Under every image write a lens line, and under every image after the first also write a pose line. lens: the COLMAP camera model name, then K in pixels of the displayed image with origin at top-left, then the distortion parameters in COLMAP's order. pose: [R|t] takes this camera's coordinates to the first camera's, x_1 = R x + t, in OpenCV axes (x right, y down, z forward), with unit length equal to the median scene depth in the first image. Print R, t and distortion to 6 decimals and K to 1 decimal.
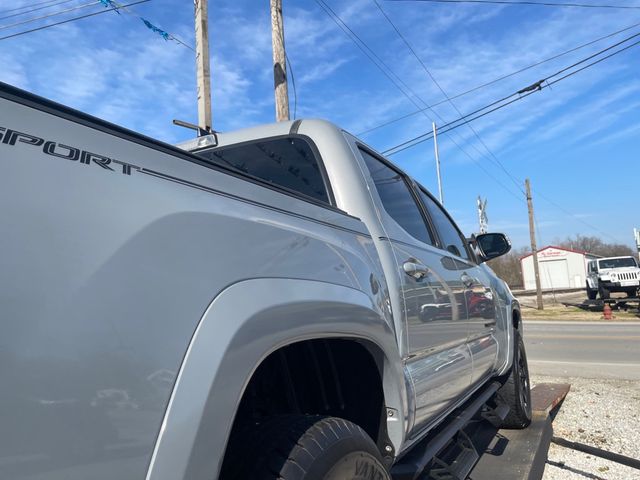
lens RADIAL K [[492.9, 0, 321.0], [0, 492.9, 236.3], [0, 0, 1]] dist [0.047541, -0.096092]
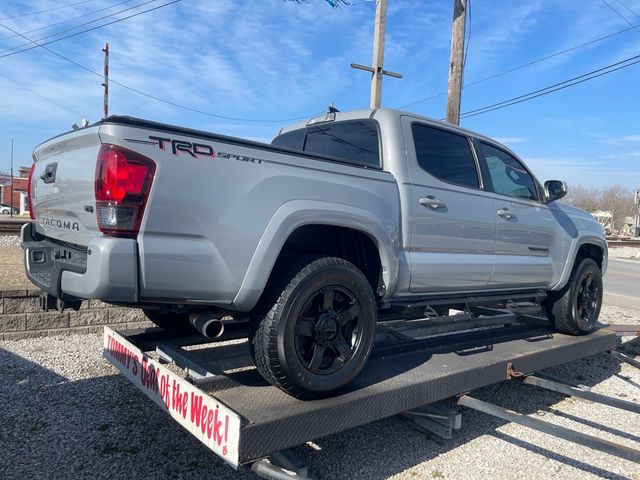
lens RADIAL K [[492.9, 0, 318.4], [0, 492.9, 241.5], [0, 0, 1]] dist [0.047541, -0.096092]
pose [[0.917732, 0.130297, -0.375221, 0.150378], [-0.060286, 0.979413, 0.192654, -0.032764], [0.392598, -0.154184, 0.906694, -0.225185]]
